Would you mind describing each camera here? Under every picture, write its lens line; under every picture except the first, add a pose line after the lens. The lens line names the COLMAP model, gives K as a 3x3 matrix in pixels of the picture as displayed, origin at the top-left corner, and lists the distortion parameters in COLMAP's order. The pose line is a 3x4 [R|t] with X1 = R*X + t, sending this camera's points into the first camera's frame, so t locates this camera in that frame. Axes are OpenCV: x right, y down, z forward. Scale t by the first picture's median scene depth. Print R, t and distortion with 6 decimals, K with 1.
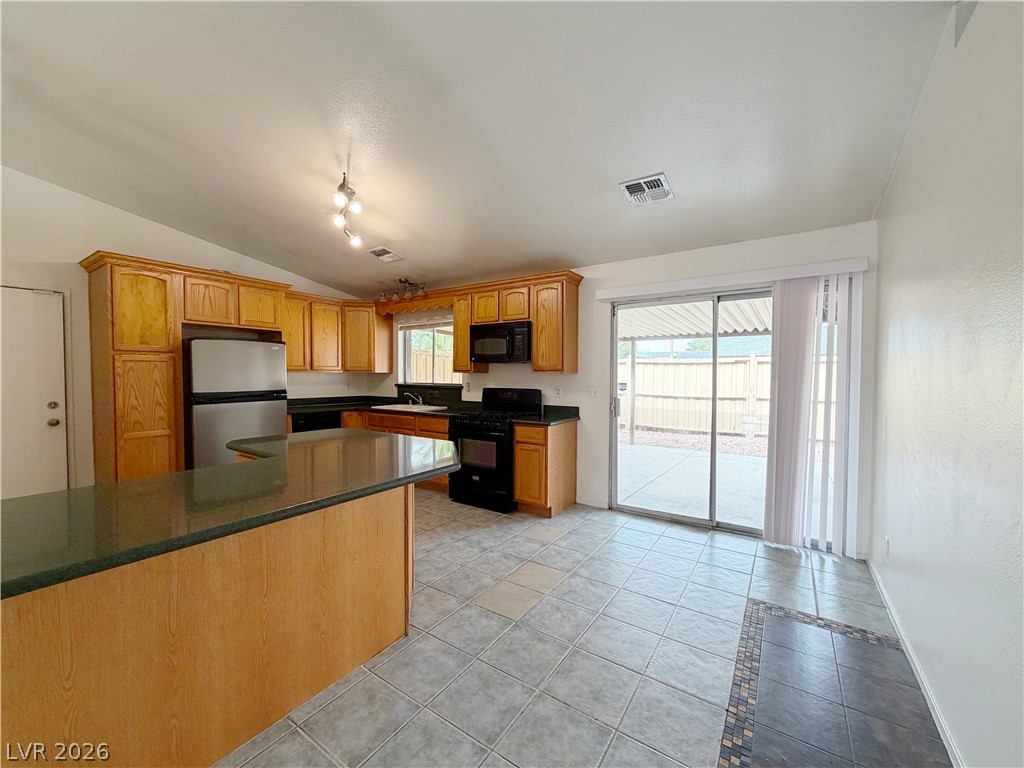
lens RADIAL K [[409.1, 0, 508.7], [0, 409.1, 385.3], [0, 0, 1]] dist [0.000531, 0.000060]
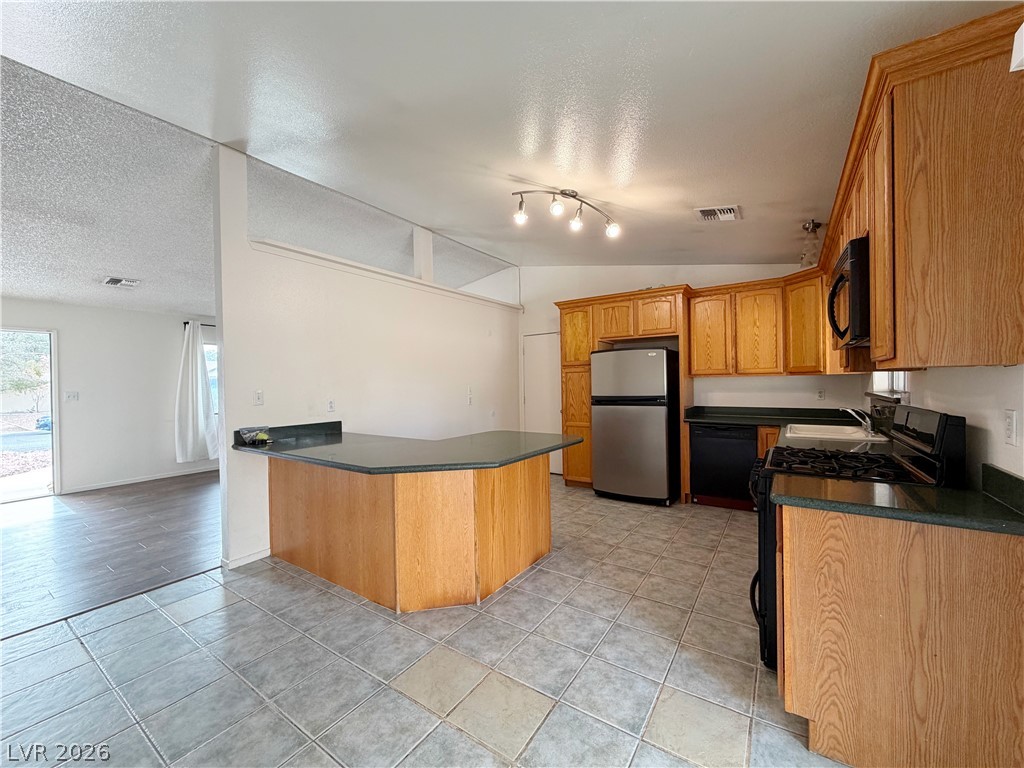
lens RADIAL K [[409.1, 0, 508.7], [0, 409.1, 385.3], [0, 0, 1]] dist [0.000531, 0.000060]
pose [[-0.001113, 0.000837, -0.999999, 0.518216], [-0.011307, 0.999936, 0.000850, -0.012811], [0.999935, 0.011308, -0.001104, 0.768187]]
